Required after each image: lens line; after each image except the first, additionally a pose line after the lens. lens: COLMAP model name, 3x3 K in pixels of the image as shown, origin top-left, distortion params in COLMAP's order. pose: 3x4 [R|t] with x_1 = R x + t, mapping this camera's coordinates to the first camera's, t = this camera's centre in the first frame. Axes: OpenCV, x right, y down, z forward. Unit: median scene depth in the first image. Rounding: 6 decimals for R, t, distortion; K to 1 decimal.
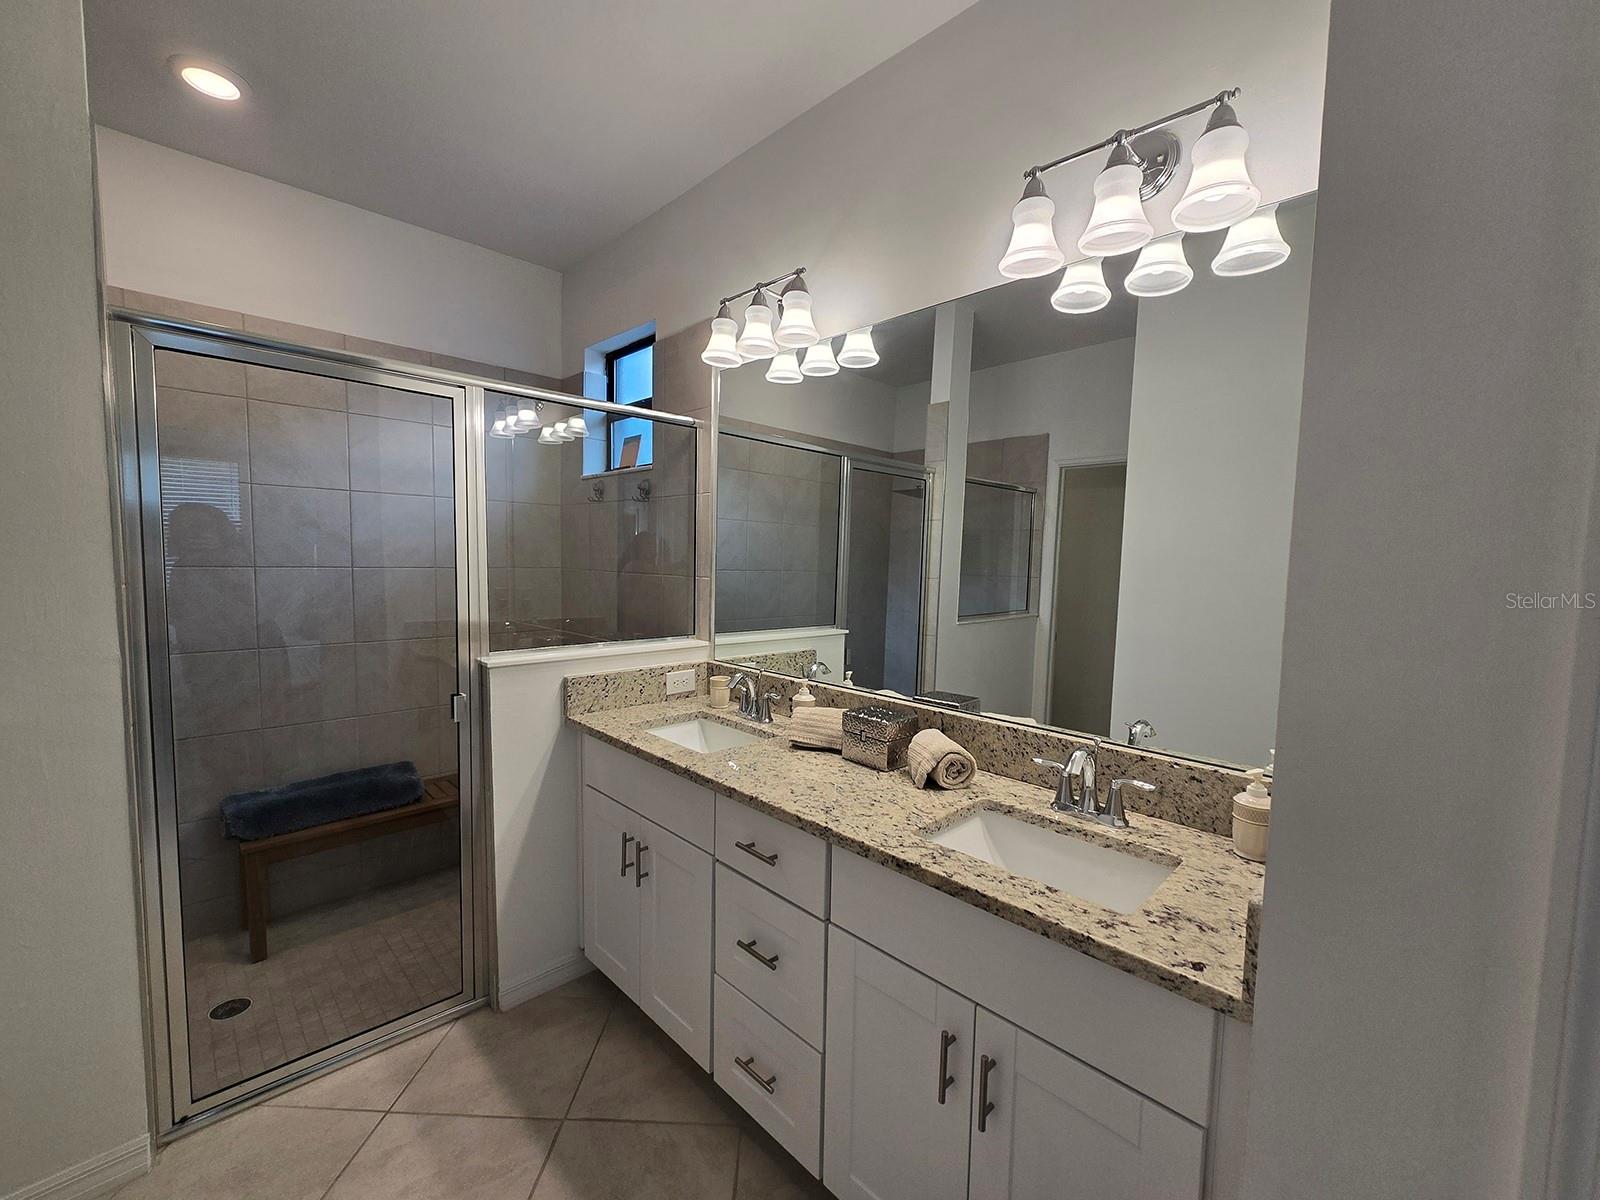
lens RADIAL K [[660.4, 0, 797.0], [0, 660.4, 602.7], [0, 0, 1]] dist [-0.002173, 0.000168]
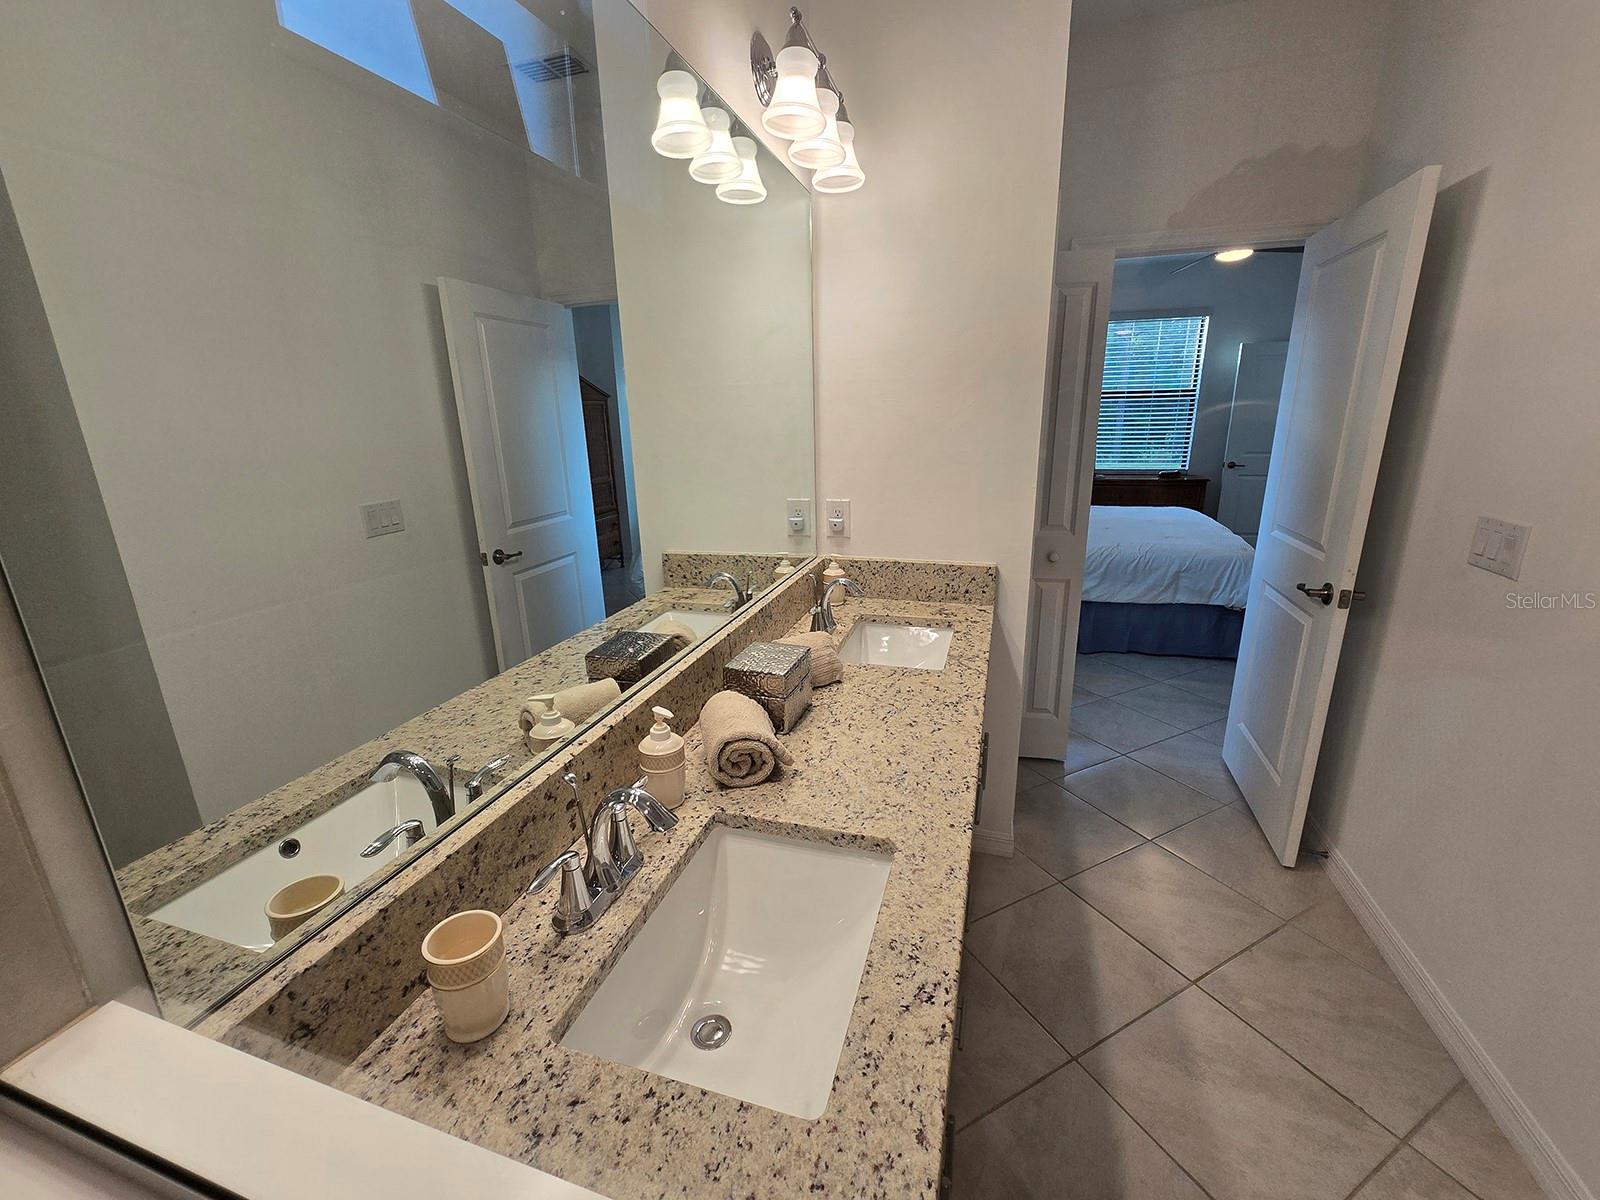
lens RADIAL K [[657.6, 0, 797.6], [0, 657.6, 603.2], [0, 0, 1]] dist [-0.008914, 0.003461]
pose [[-0.470968, -0.248509, 0.846423, -0.409119], [0.082540, 0.942877, 0.322754, -0.103874], [-0.878280, 0.221870, -0.423553, 1.020747]]
